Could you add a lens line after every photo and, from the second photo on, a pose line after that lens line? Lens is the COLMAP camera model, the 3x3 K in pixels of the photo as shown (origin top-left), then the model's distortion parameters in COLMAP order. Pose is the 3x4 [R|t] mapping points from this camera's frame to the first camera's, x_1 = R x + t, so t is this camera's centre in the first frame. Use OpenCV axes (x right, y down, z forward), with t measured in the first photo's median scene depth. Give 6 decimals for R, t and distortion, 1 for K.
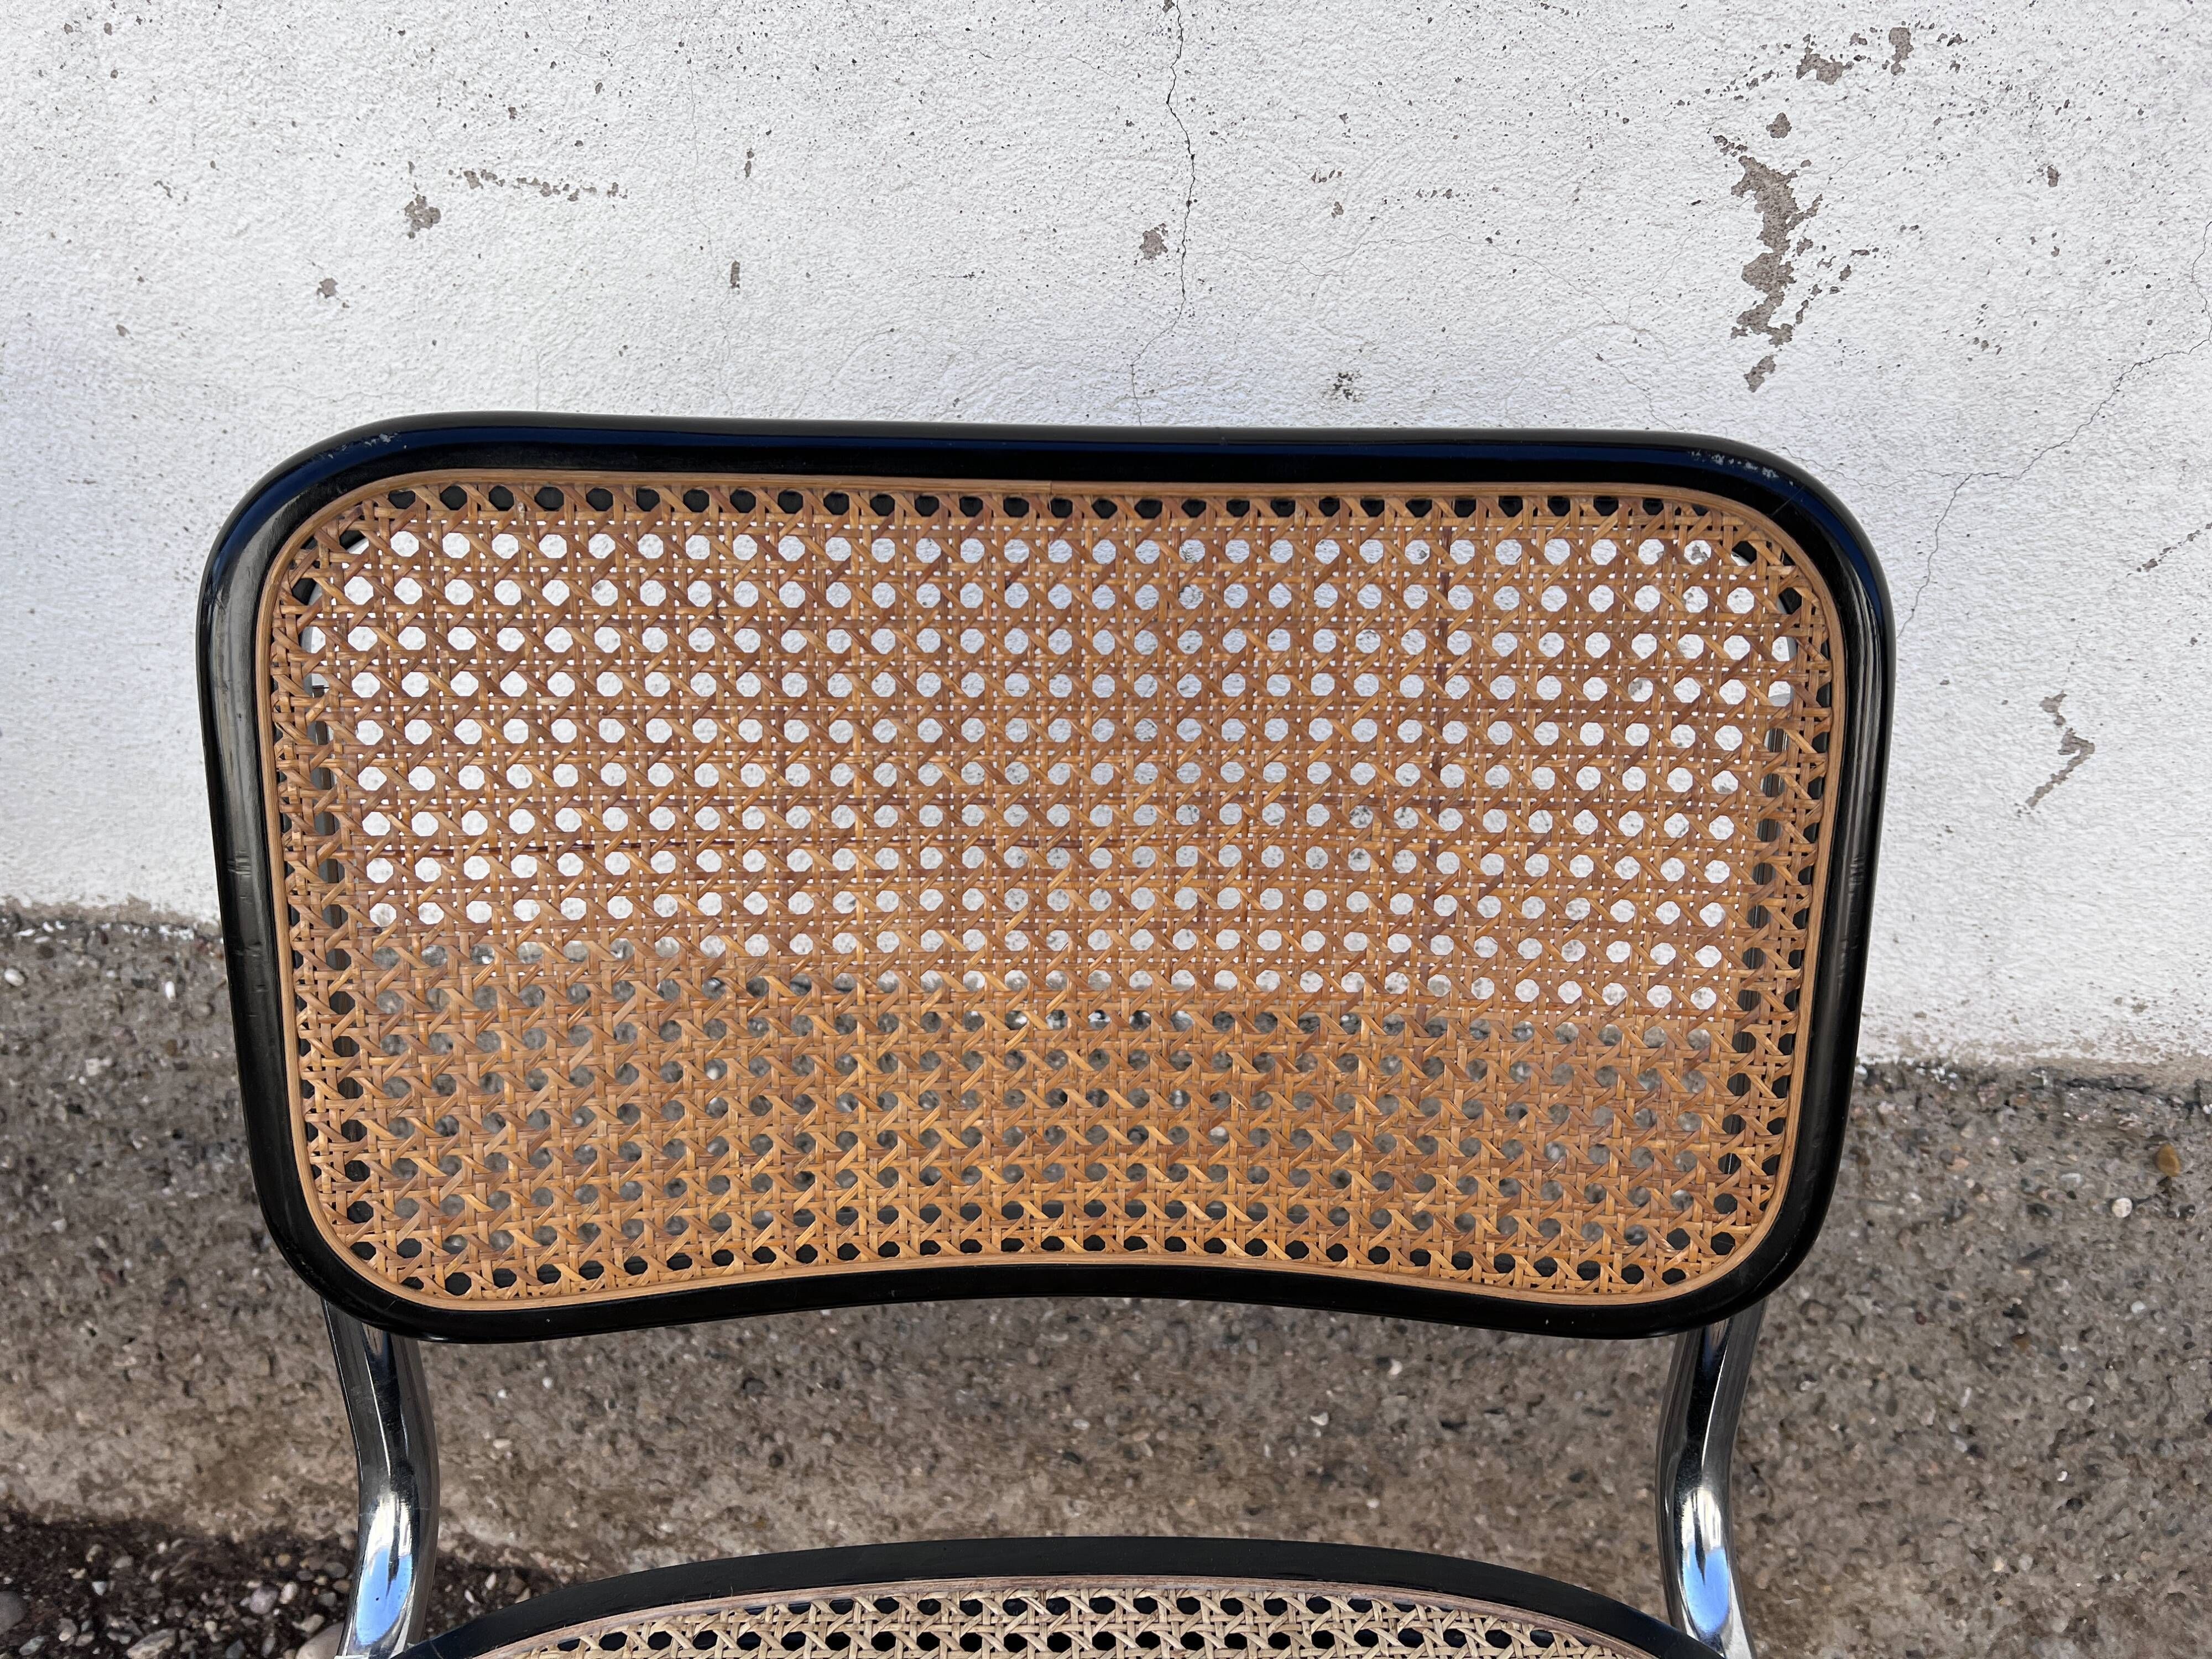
lens RADIAL K [[1686.7, 0, 1115.8], [0, 1686.7, 839.7], [0, 0, 1]] dist [0.046803, -0.058164]
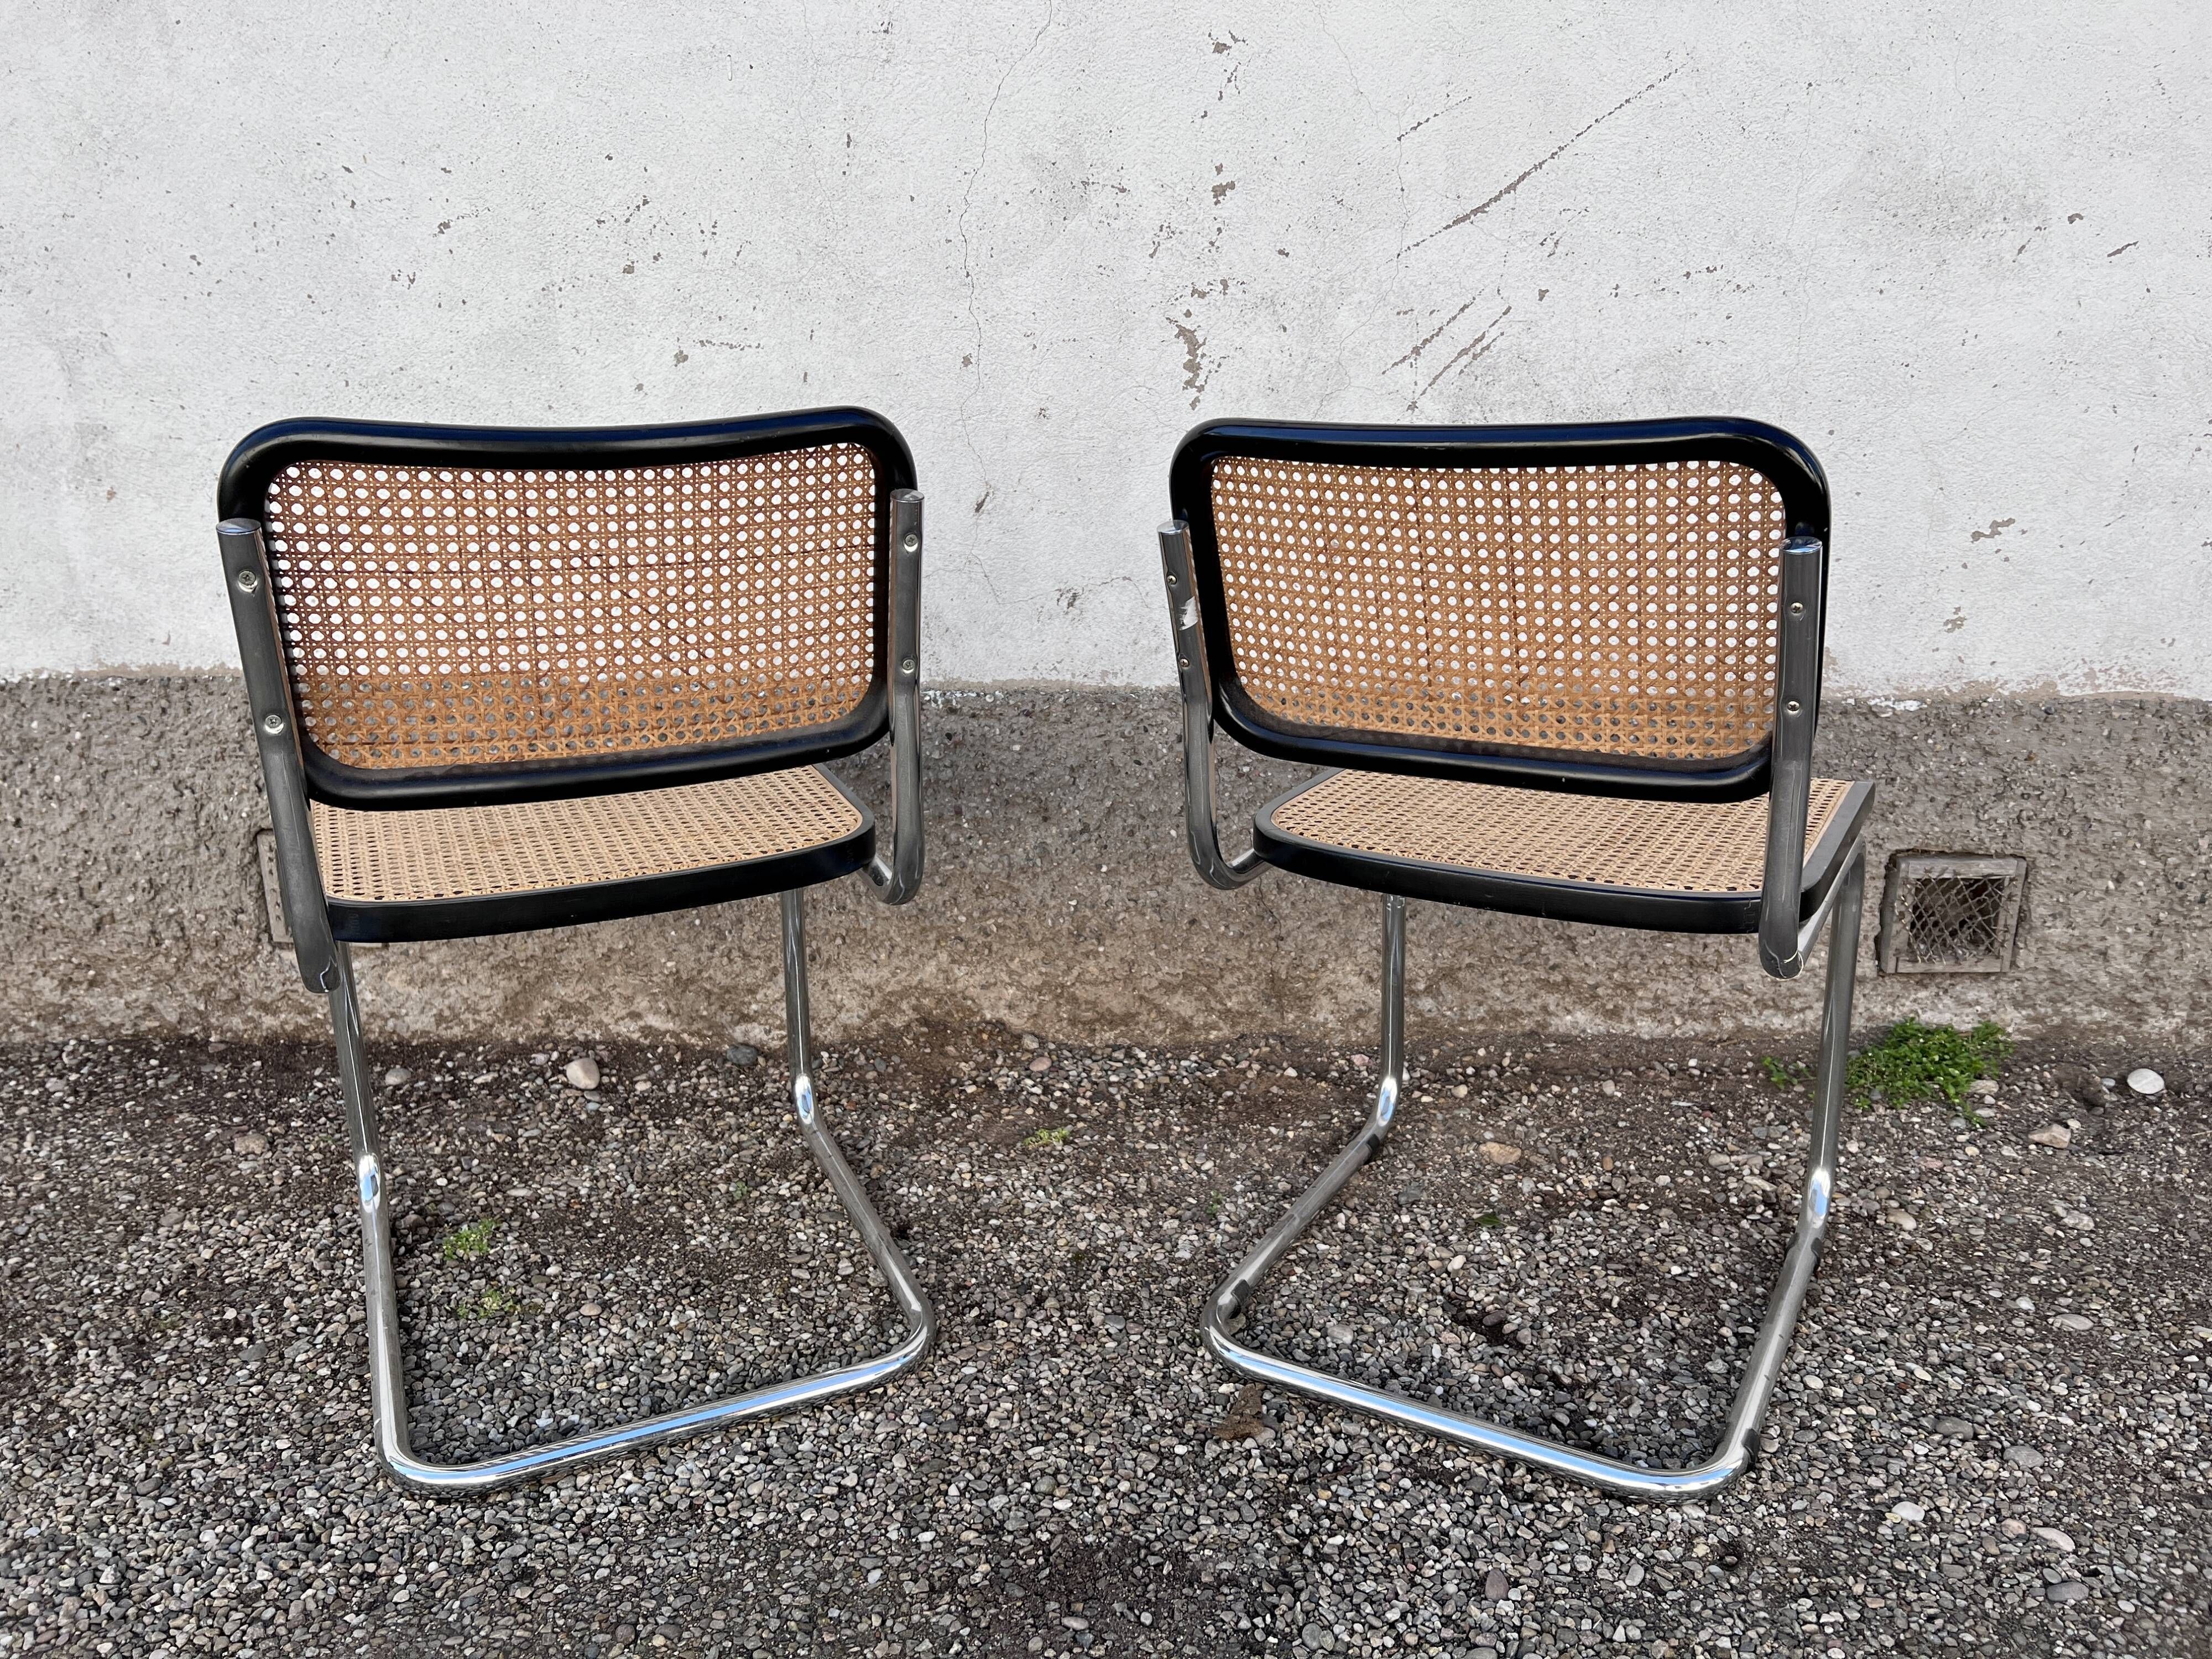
lens RADIAL K [[1686.7, 0, 1128.8], [0, 1686.7, 838.3], [0, 0, 1]] dist [0.046803, -0.058164]
pose [[0.997249, -0.035668, 0.064984, 0.055279], [0.045085, 0.987694, -0.149758, 0.577130], [-0.058843, 0.152276, 0.986585, -1.099894]]
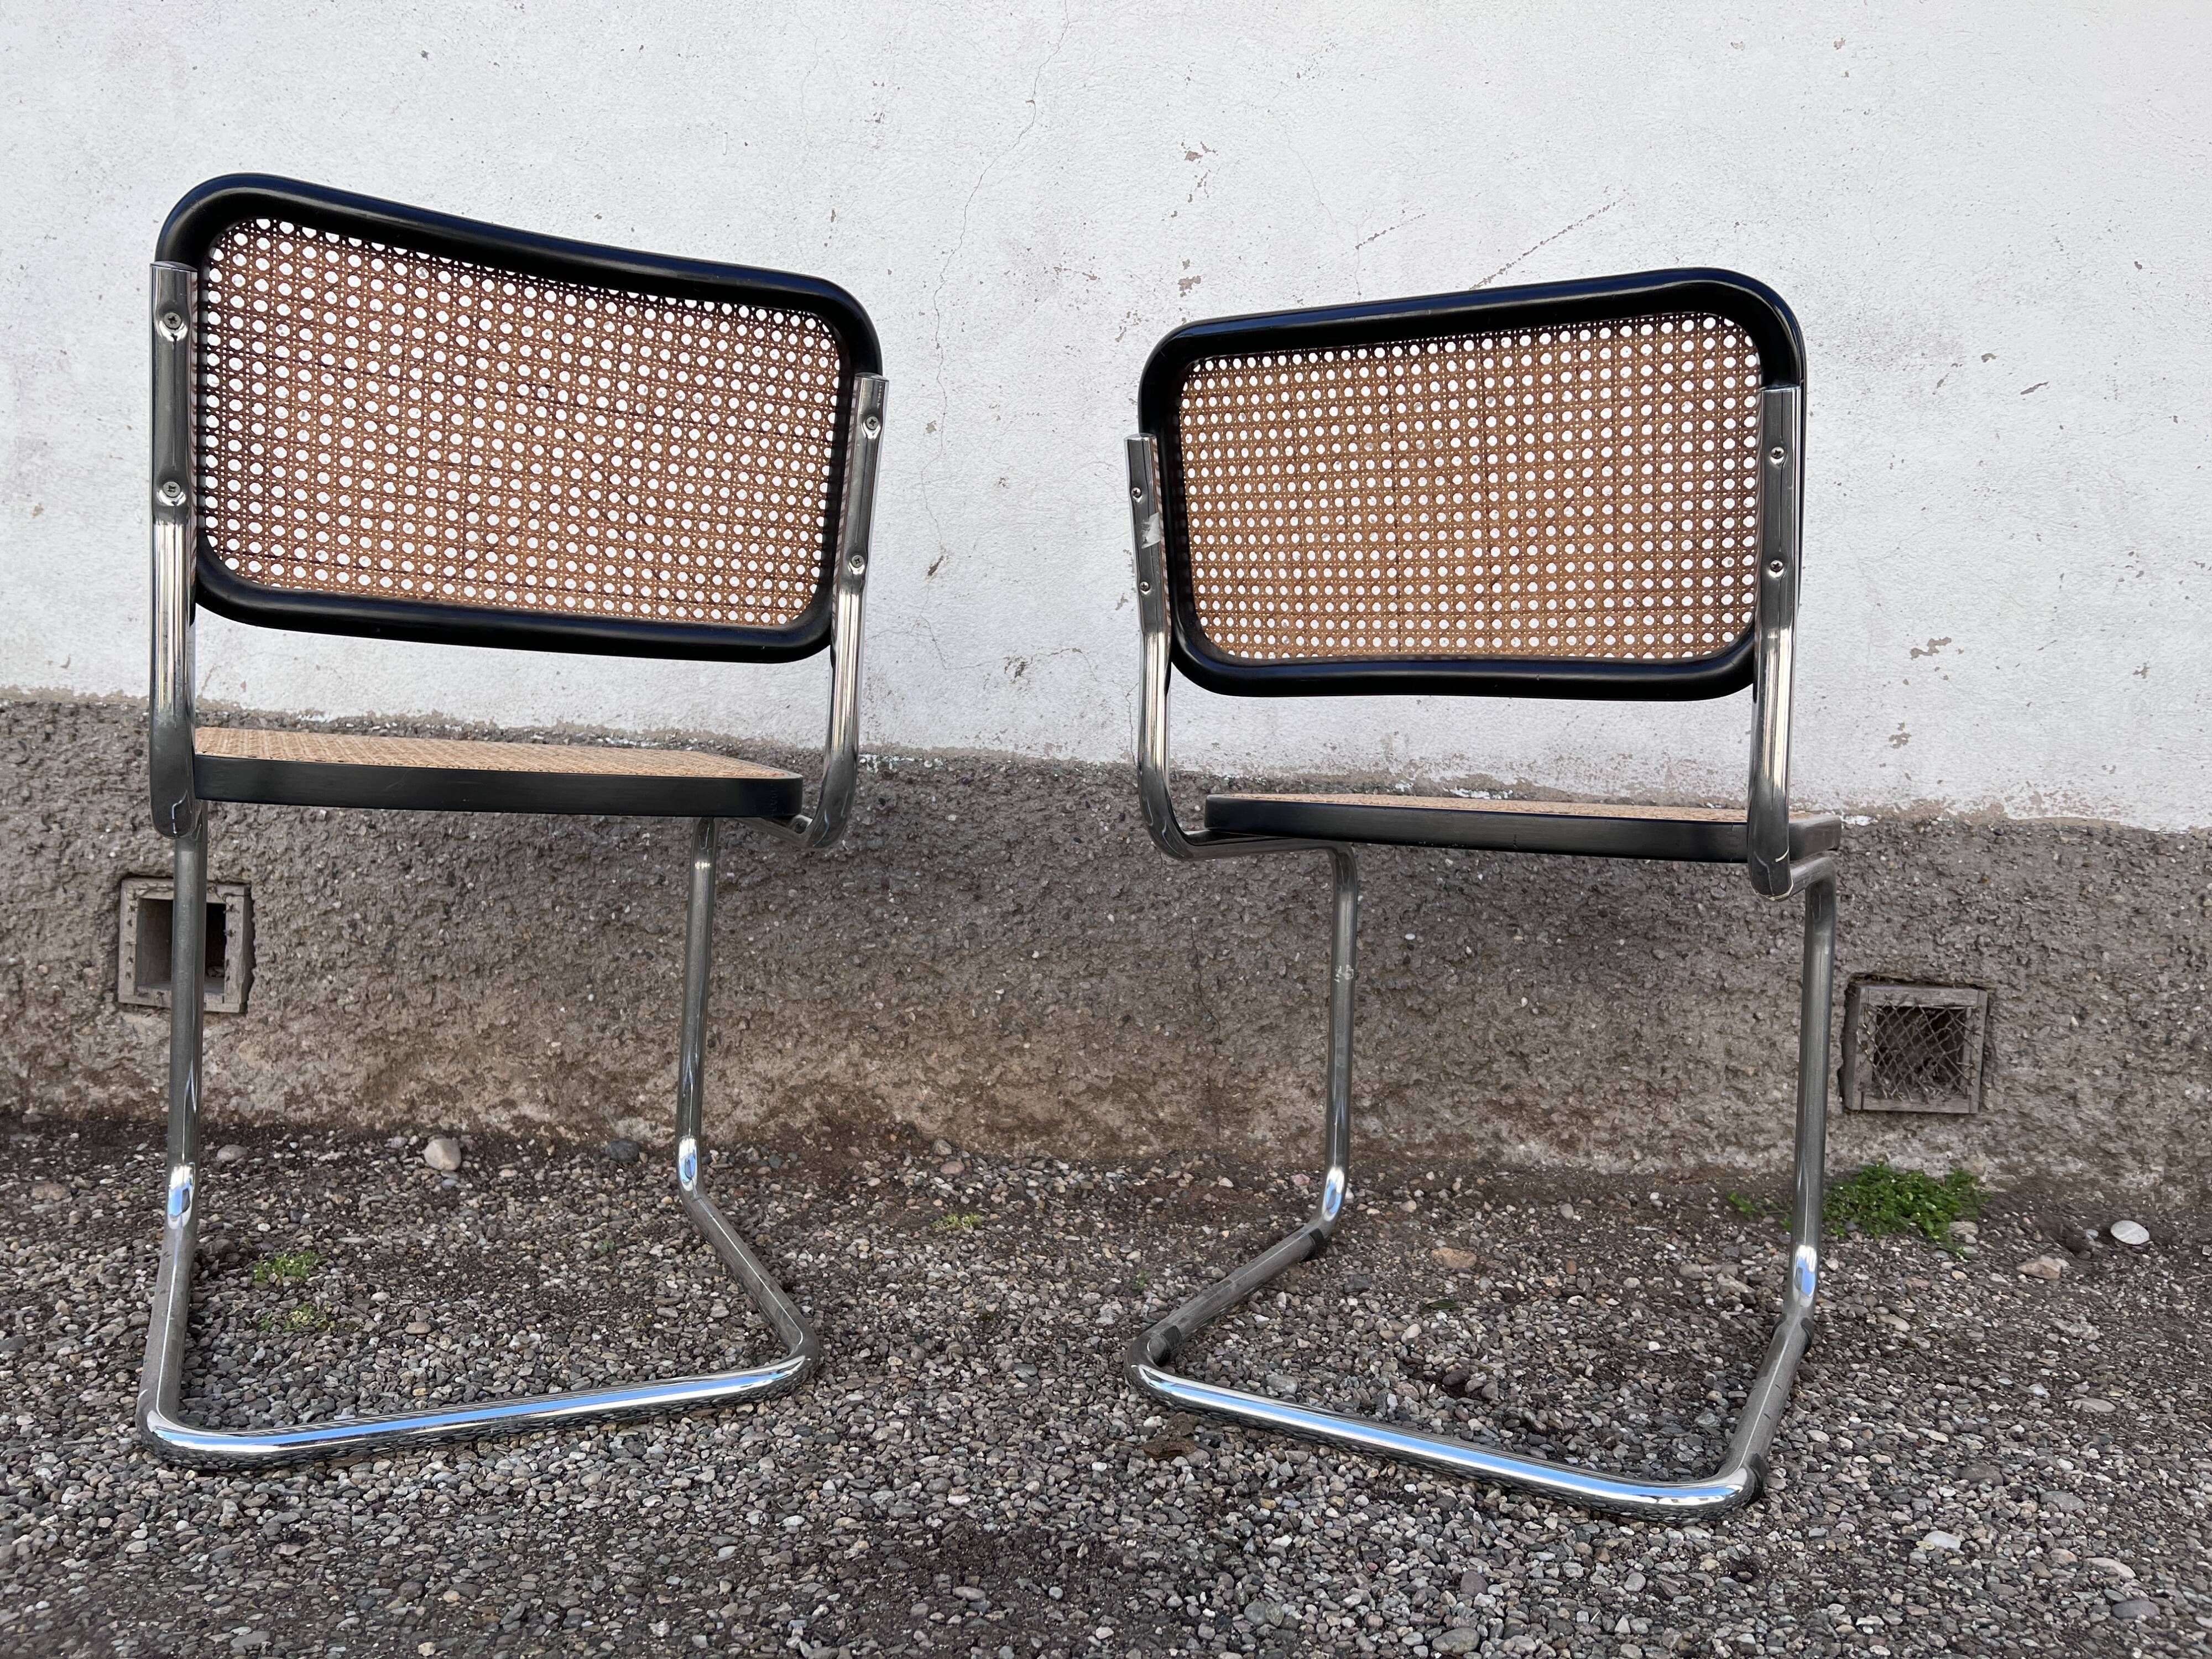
lens RADIAL K [[1686.7, 0, 1130.3], [0, 1686.7, 827.9], [0, 0, 1]] dist [0.046803, -0.058164]
pose [[0.992767, 0.037131, 0.114175, 0.039106], [0.009927, 0.922332, -0.386270, 0.925686], [-0.119649, 0.384609, 0.915292, -0.908281]]
